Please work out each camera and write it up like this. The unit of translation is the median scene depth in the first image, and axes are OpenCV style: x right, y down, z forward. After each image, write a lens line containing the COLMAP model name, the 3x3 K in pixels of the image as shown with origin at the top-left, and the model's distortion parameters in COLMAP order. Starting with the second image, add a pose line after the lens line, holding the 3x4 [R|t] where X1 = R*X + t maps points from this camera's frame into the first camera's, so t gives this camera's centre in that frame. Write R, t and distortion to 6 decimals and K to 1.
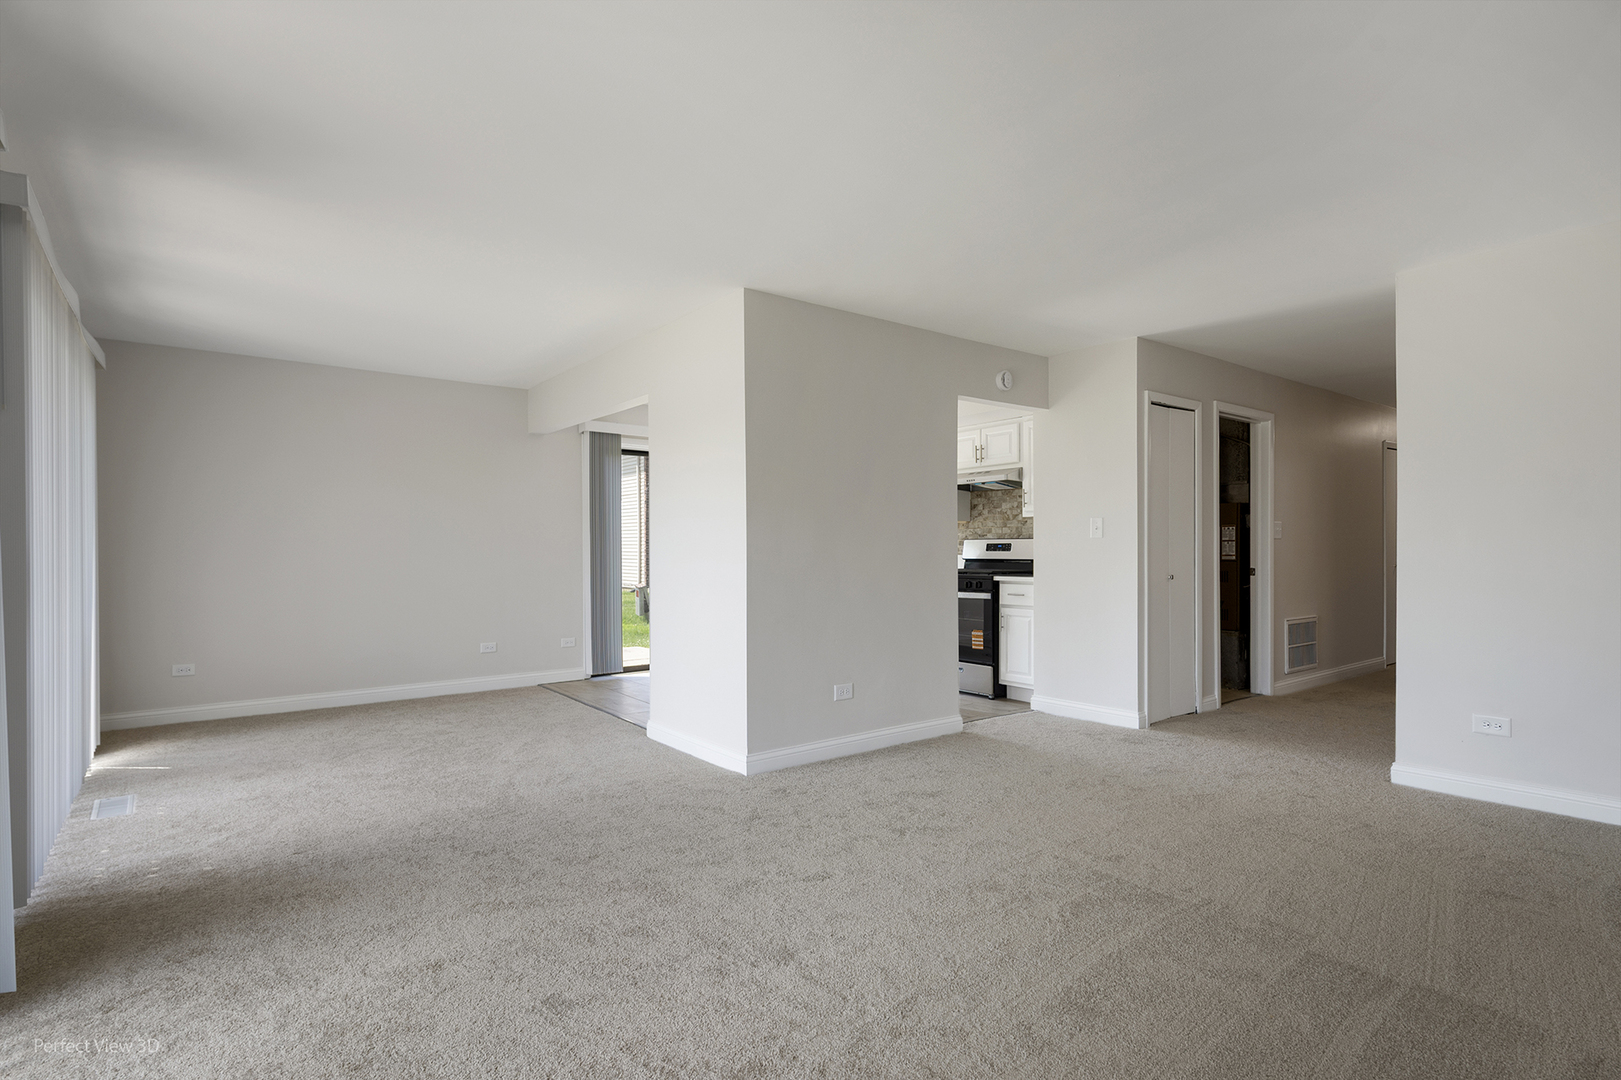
lens RADIAL K [[853.5, 0, 810.8], [0, 853.5, 543.2], [0, 0, 1]] dist [0.003087, 0.000281]
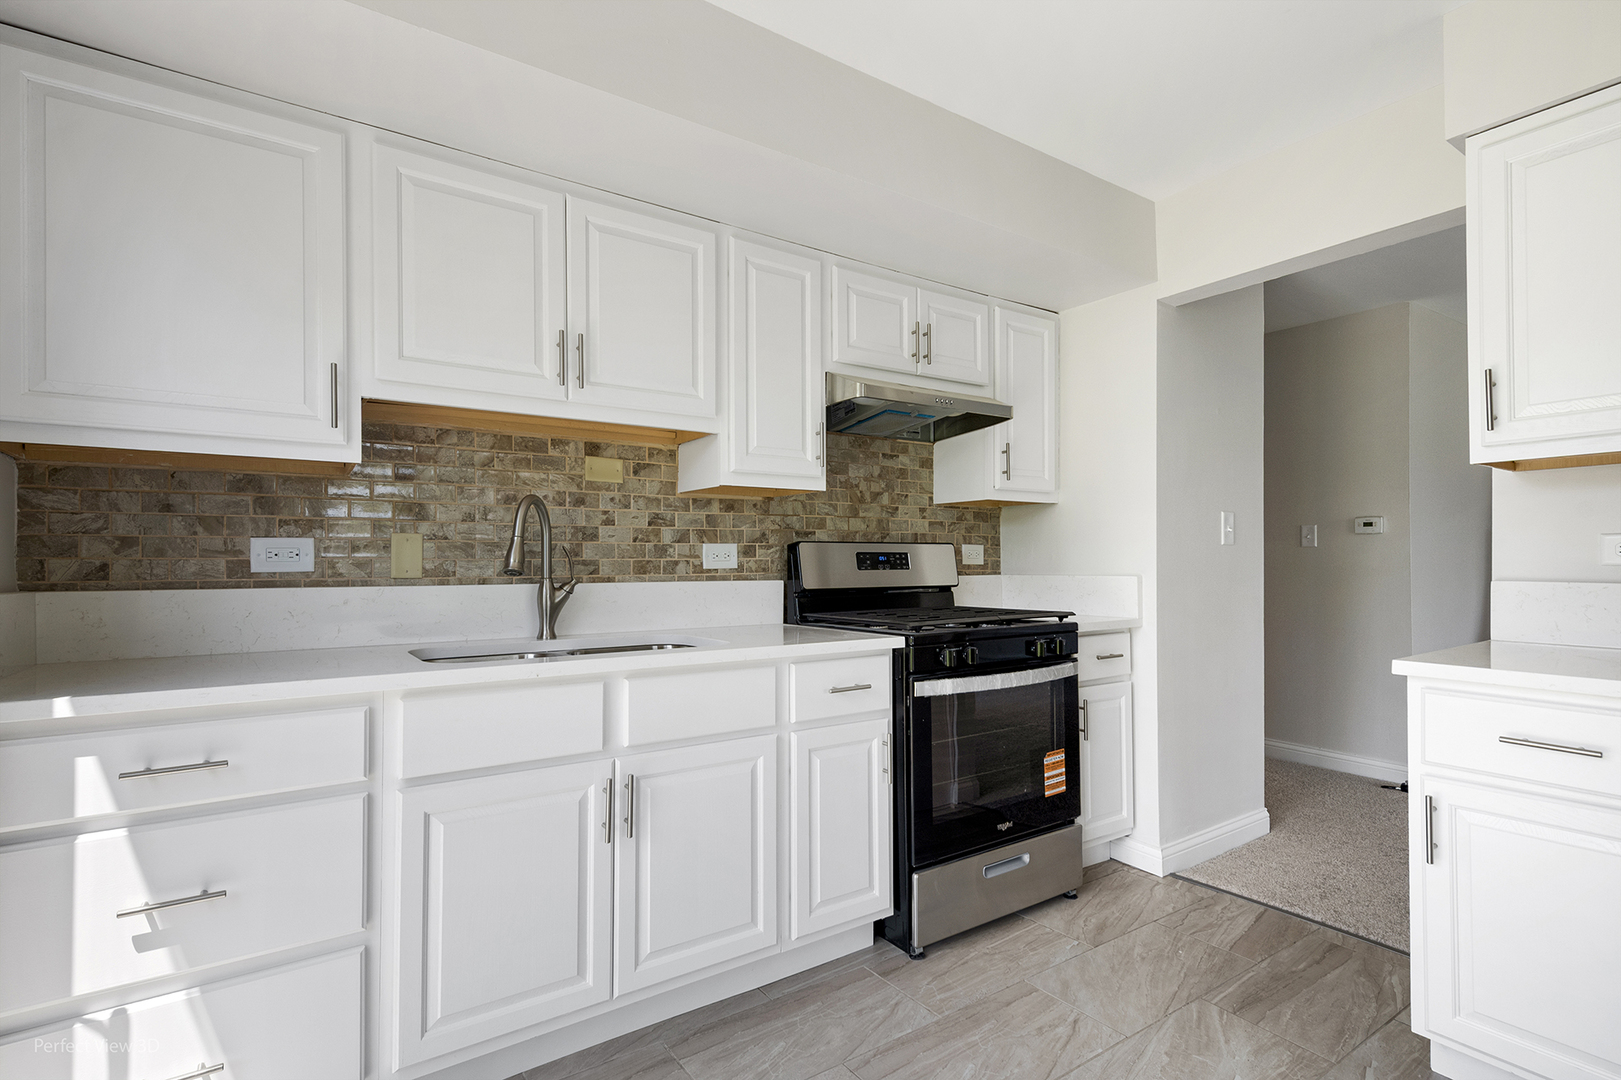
lens RADIAL K [[765.5, 0, 809.9], [0, 765.5, 548.8], [0, 0, 1]] dist [-0.002784, -0.000193]
pose [[0.077725, 0.017720, 0.996817, -0.186570], [-0.000052, 0.999842, -0.017770, 0.005546], [-0.996975, 0.001329, 0.077714, 1.002450]]
